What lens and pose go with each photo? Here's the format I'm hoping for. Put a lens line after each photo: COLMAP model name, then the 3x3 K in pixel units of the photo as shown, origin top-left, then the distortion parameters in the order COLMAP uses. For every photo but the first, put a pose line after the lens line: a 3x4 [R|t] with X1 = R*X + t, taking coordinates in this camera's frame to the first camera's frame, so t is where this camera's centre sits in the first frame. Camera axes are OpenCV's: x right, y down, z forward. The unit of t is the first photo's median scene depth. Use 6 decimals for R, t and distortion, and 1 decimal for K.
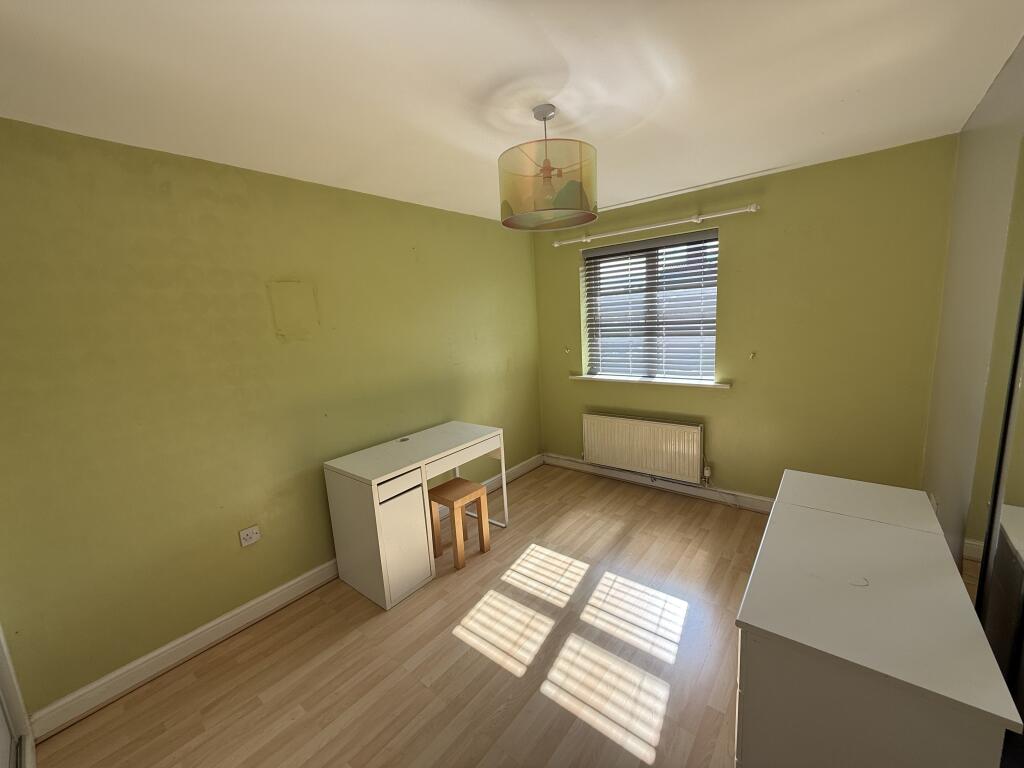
lens RADIAL K [[410.1, 0, 507.7], [0, 410.1, 383.6], [0, 0, 1]] dist [-0.000034, 0.000047]
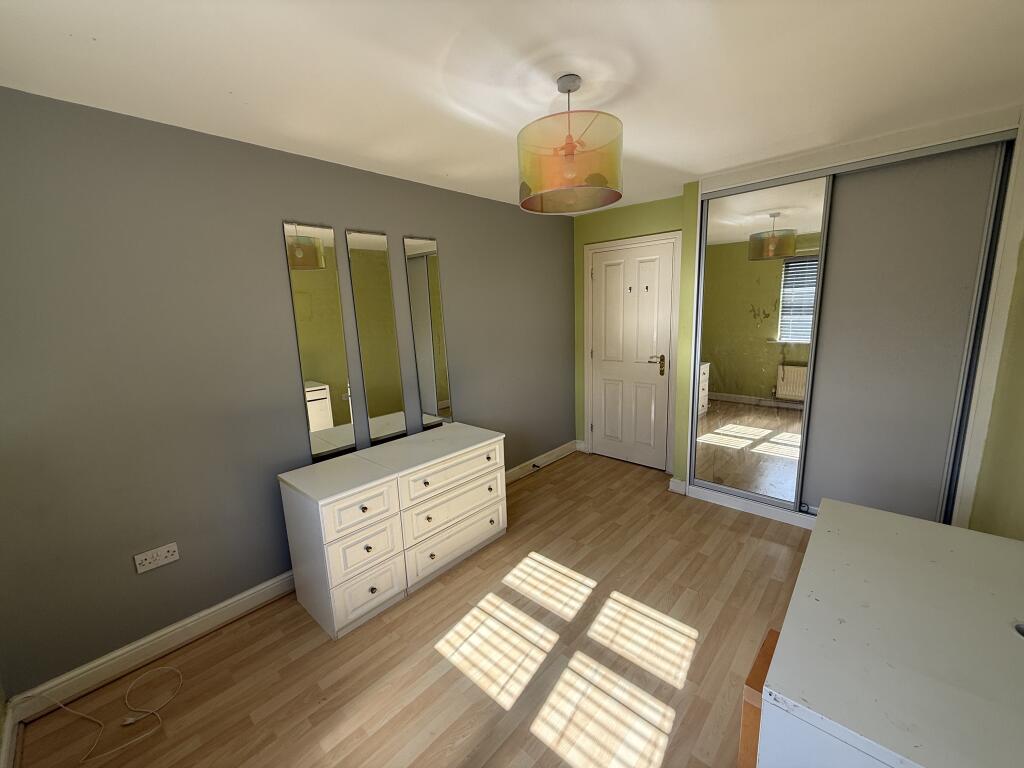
lens RADIAL K [[410.1, 0, 510.6], [0, 410.1, 388.2], [0, 0, 1]] dist [-0.000034, 0.000047]
pose [[-0.993572, 0.089184, 0.069724, 0.172153], [0.107934, 0.932047, 0.345889, -0.276645], [-0.034138, 0.351191, -0.935681, 1.677581]]
